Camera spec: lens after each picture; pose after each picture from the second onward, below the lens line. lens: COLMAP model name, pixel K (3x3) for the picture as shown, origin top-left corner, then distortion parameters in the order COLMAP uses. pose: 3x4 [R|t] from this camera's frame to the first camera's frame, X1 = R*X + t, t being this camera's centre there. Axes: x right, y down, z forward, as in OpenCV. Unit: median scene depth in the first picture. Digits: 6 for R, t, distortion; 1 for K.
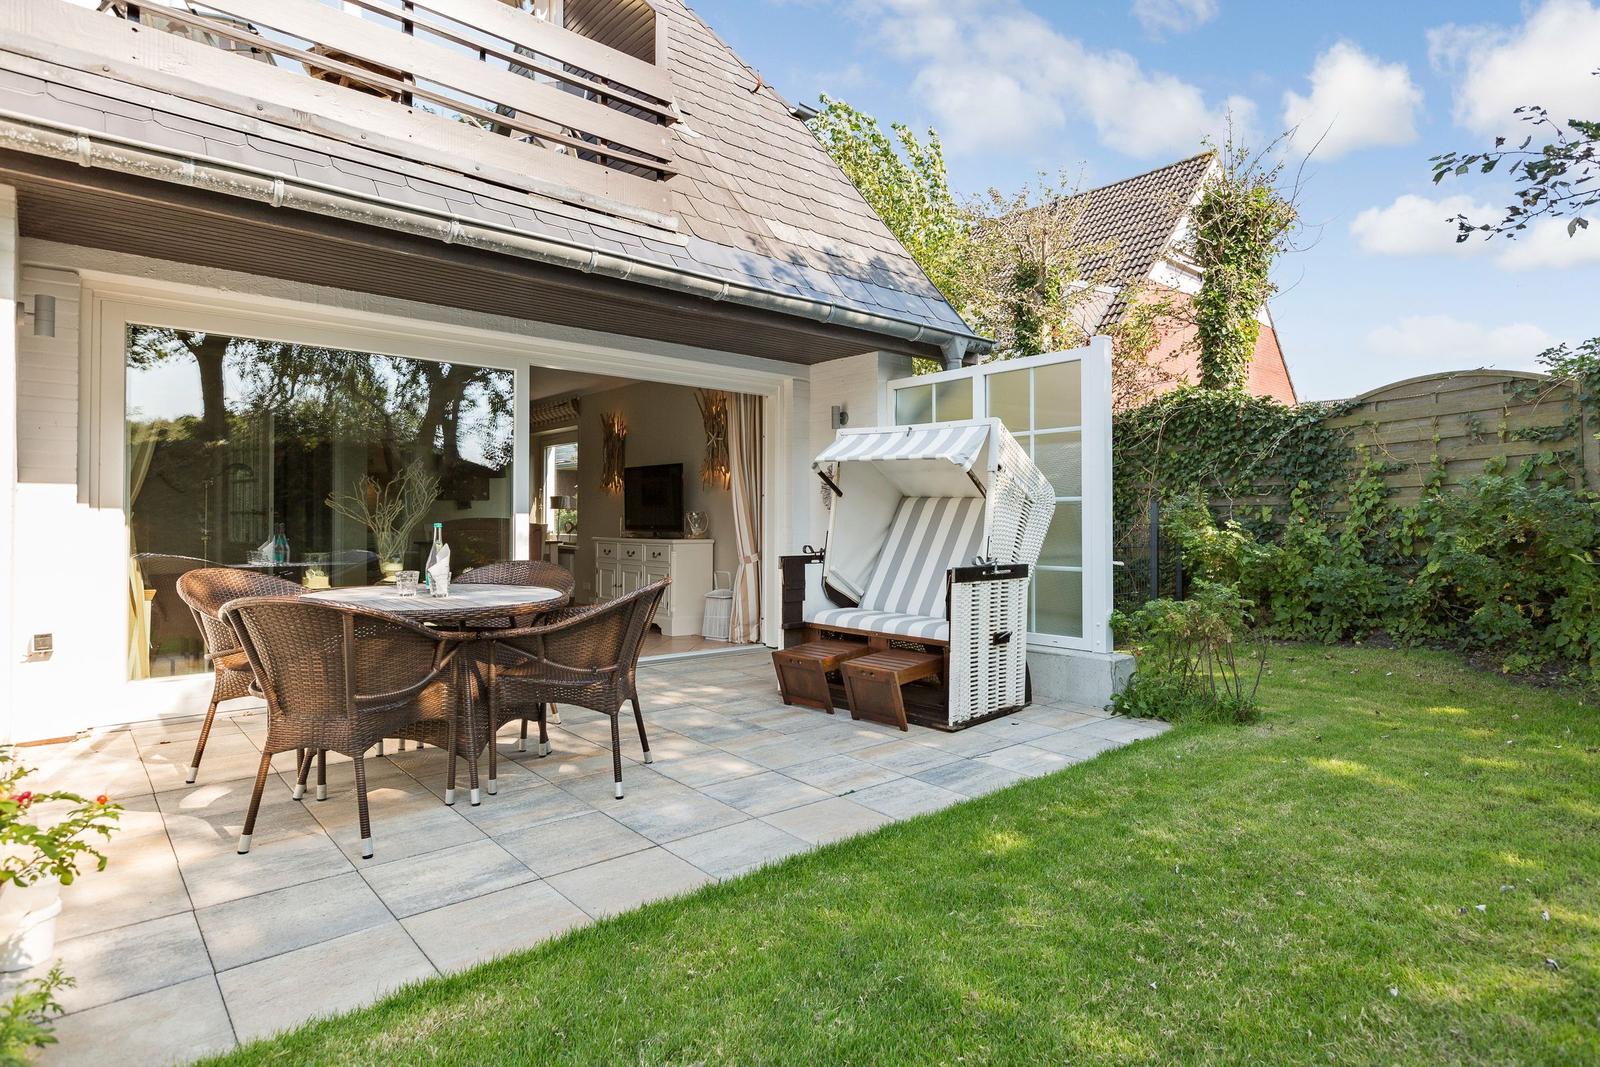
lens RADIAL K [[876.6, 0, 811.4], [0, 876.6, 521.8], [0, 0, 1]] dist [0.002060, -0.001614]
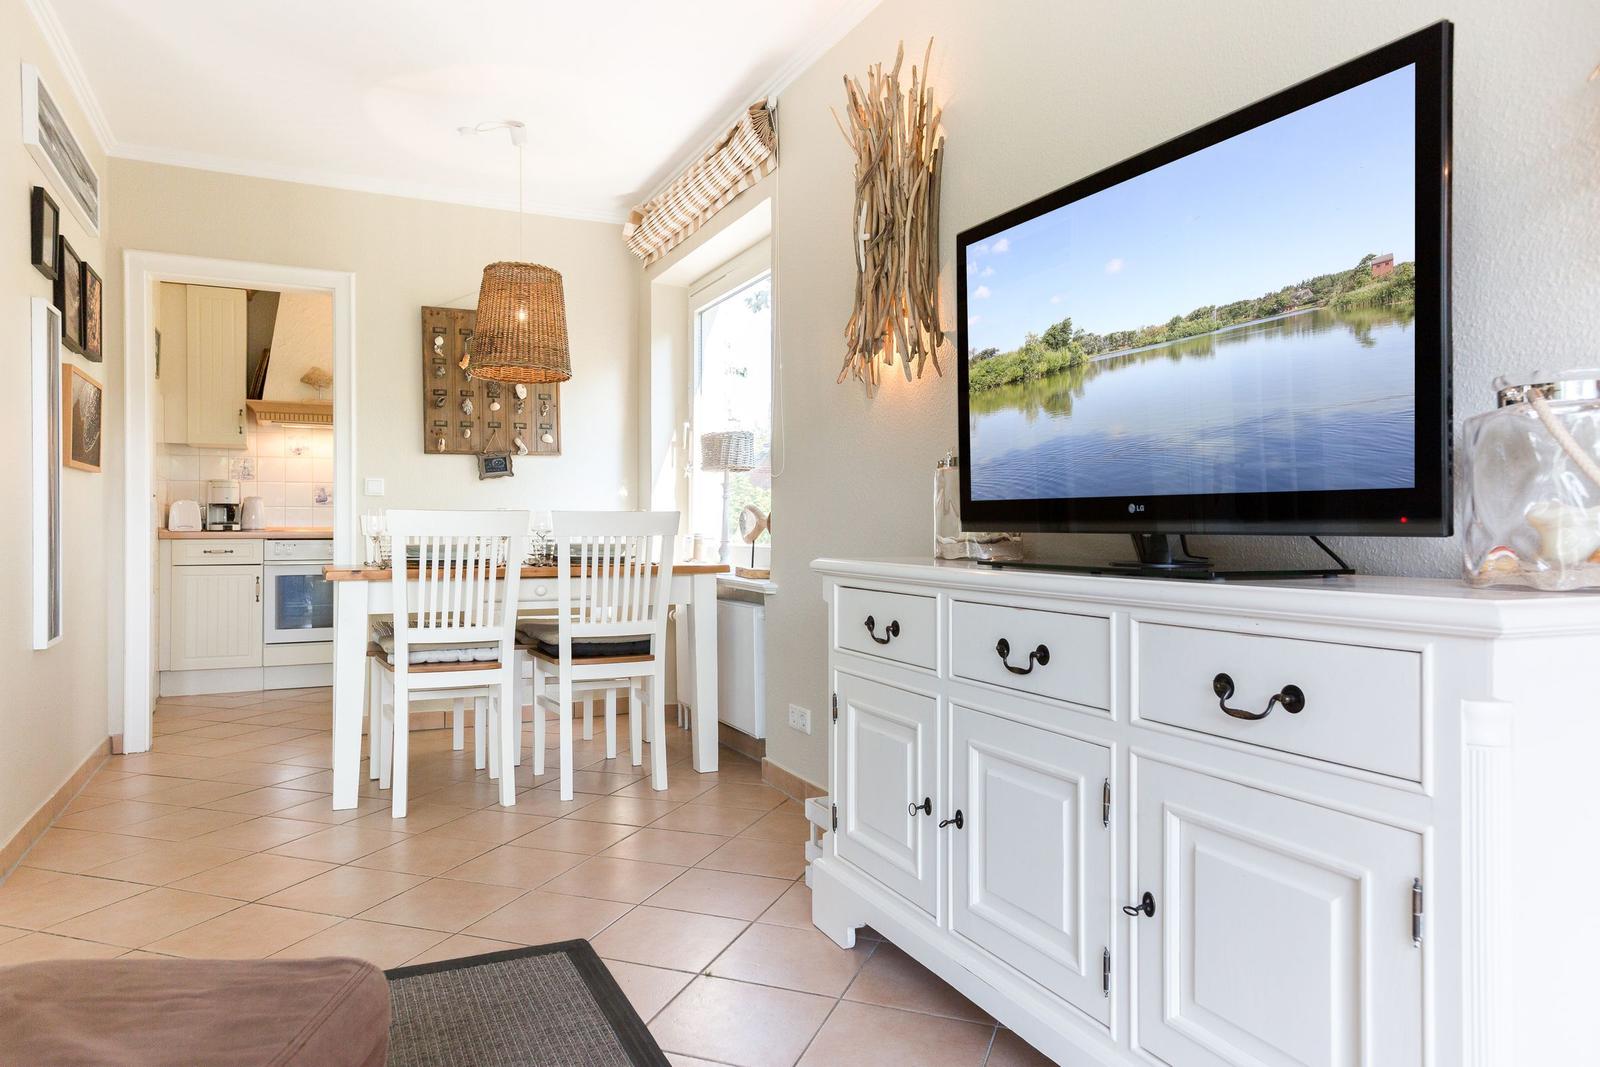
lens RADIAL K [[1040.1, 0, 759.7], [0, 1040.1, 533.7], [0, 0, 1]] dist [0.061052, 0.000086]
pose [[0.951935, 0.001166, -0.306297, -0.305428], [-0.000683, 0.999998, 0.001685, 0.019156], [0.306299, -0.001395, 0.951934, 1.257886]]
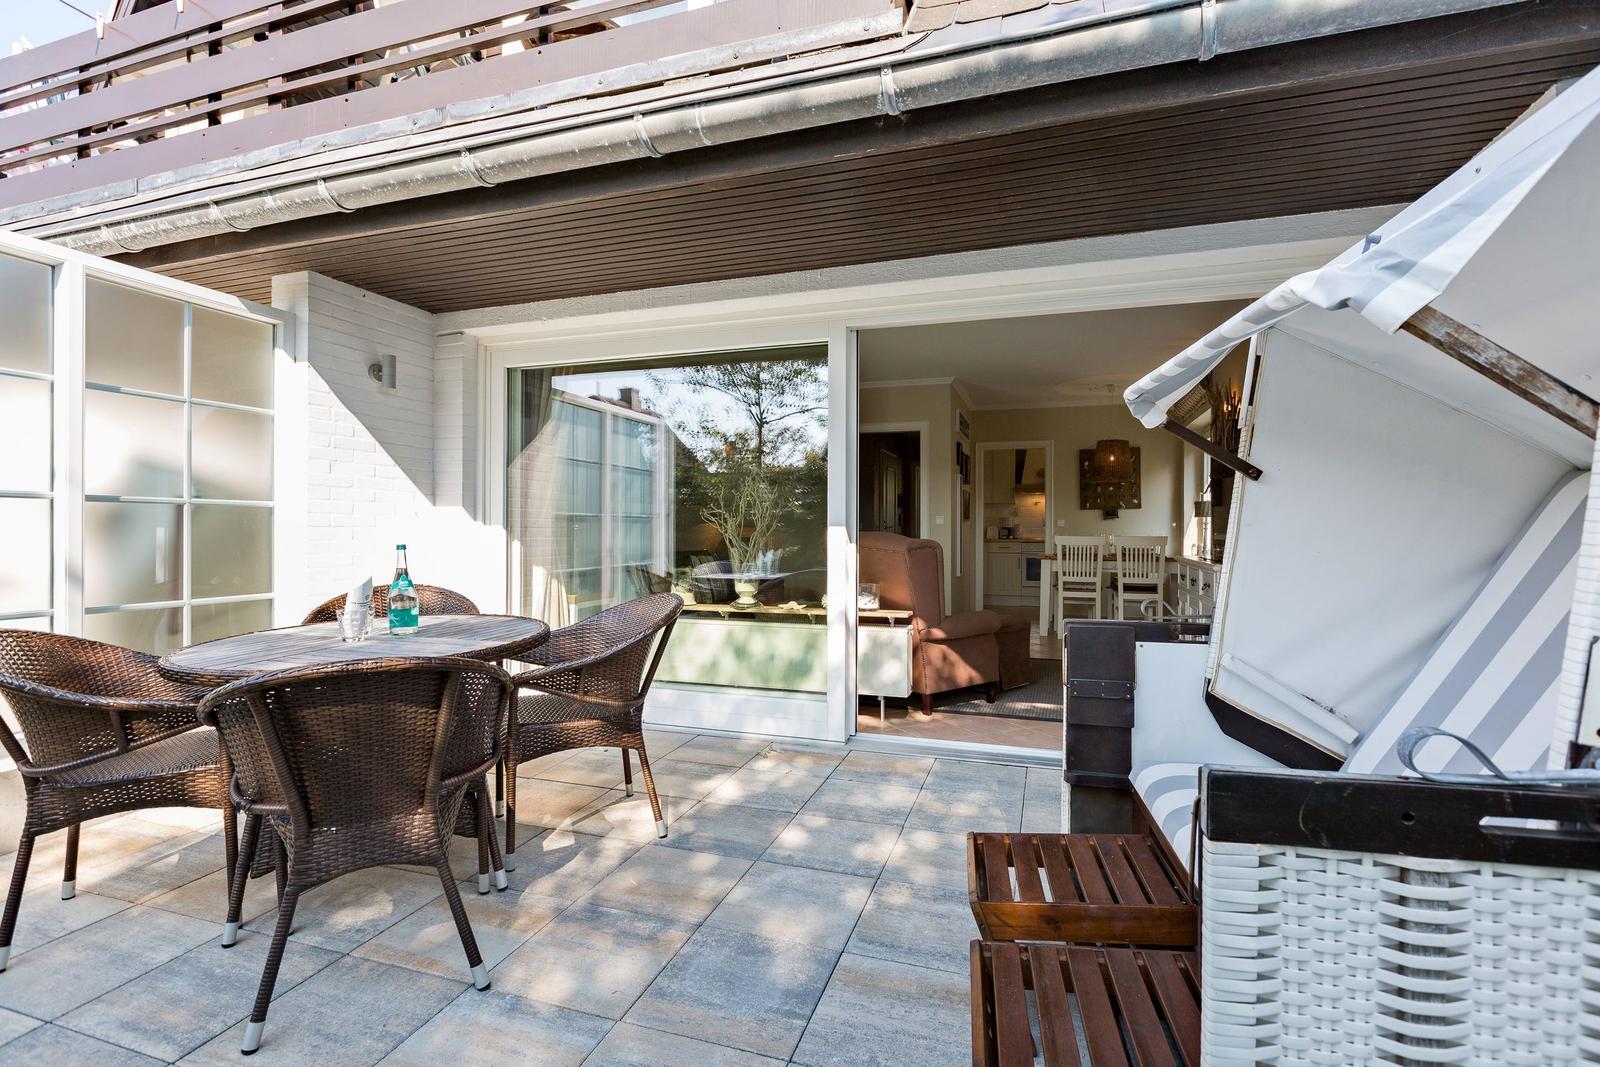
lens RADIAL K [[743.5, 0, 800.0], [0, 743.5, 533.5], [0, 0, 1]] dist [-0.001274, -0.000303]
pose [[0.496110, 0.003896, -0.868251, 0.236302], [0.001815, 0.999983, 0.005524, -0.008067], [0.868258, -0.004317, 0.496095, 0.710834]]
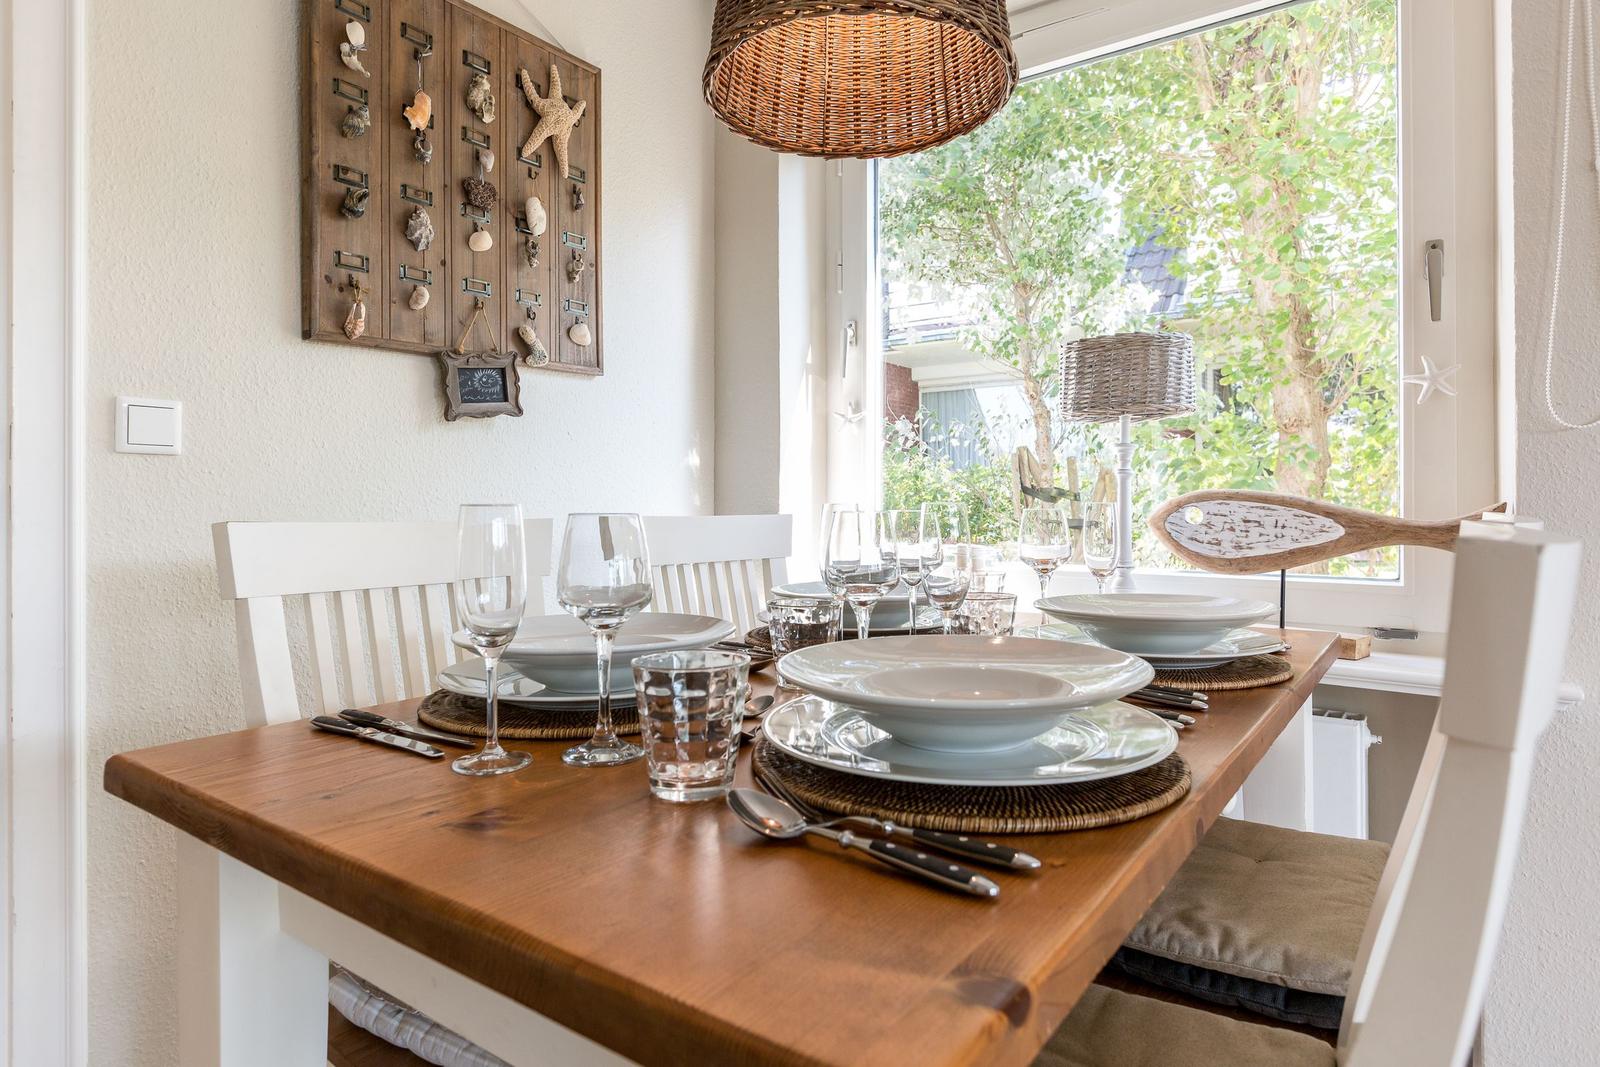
lens RADIAL K [[903.1, 0, 803.1], [0, 903.1, 503.5], [0, 0, 1]] dist [0.003438, 0.000770]
pose [[0.975236, -0.003343, 0.221142, -0.786006], [0.003963, 0.999989, -0.002361, 0.003263], [-0.221131, 0.003179, 0.975239, 1.739494]]
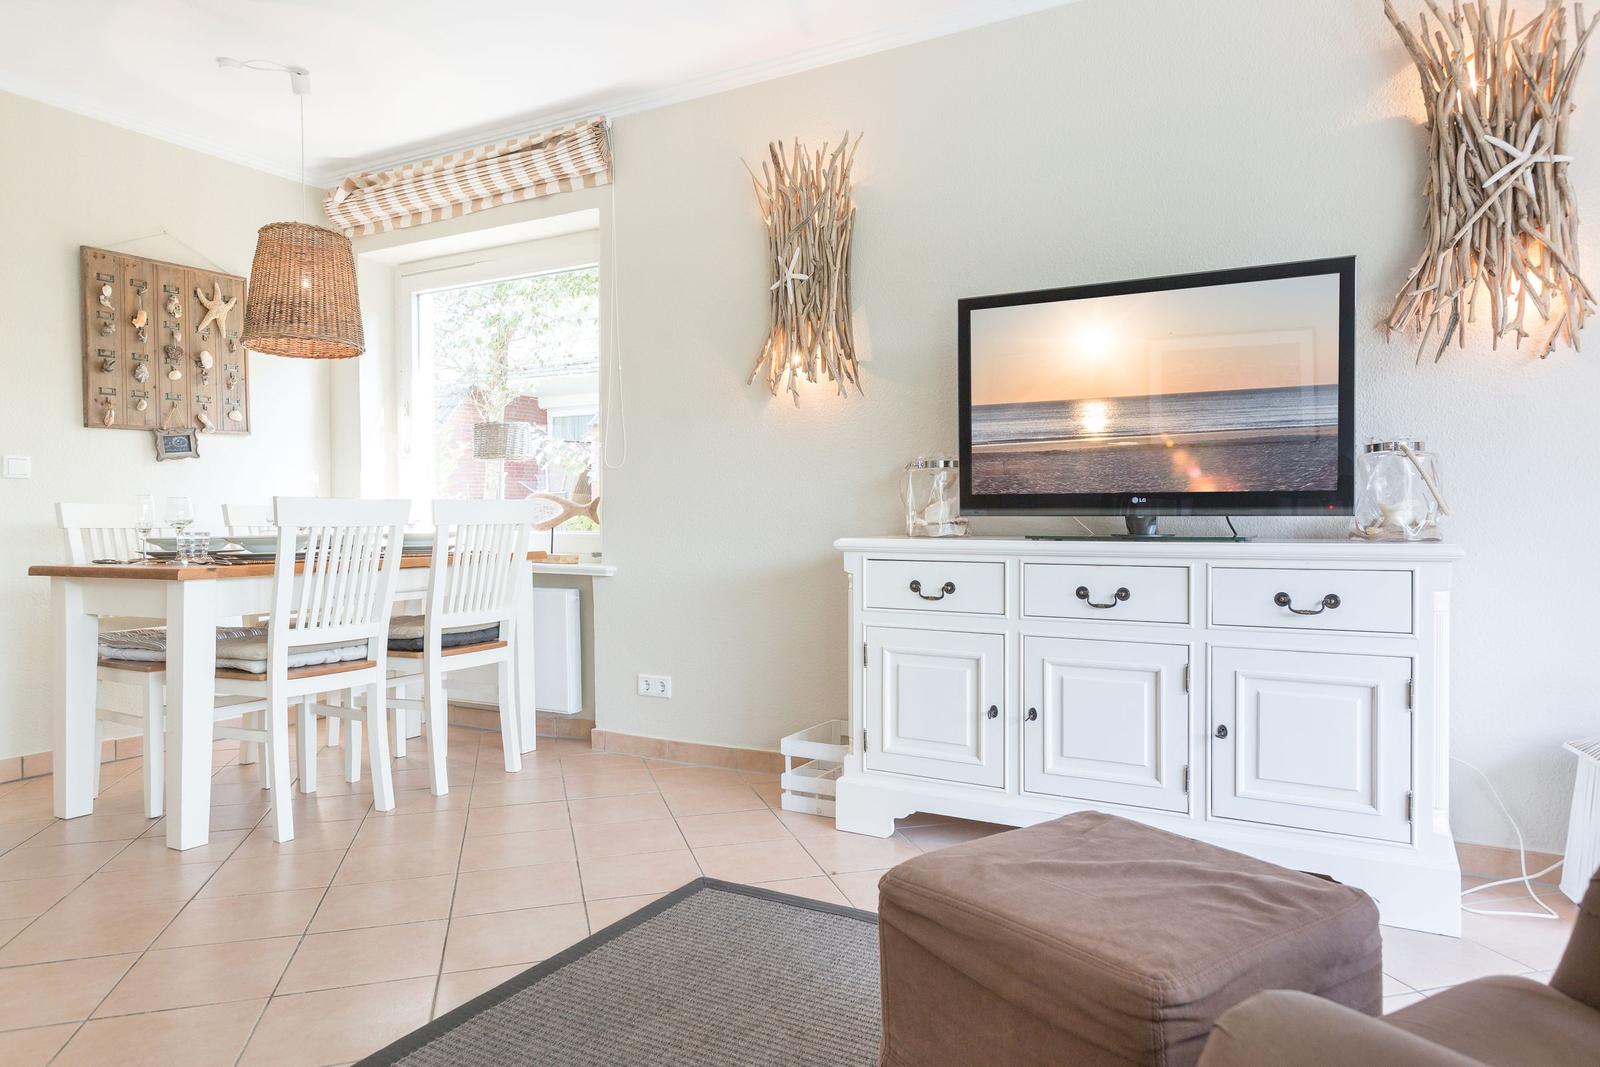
lens RADIAL K [[1009.1, 0, 800.0], [0, 1009.1, 533.5], [0, 0, 1]] dist [0.022351, -0.003845]
pose [[0.943772, -0.012192, 0.330372, -0.632583], [0.007473, 0.999851, 0.015550, 0.019171], [-0.330512, -0.012206, 0.943723, 1.184482]]
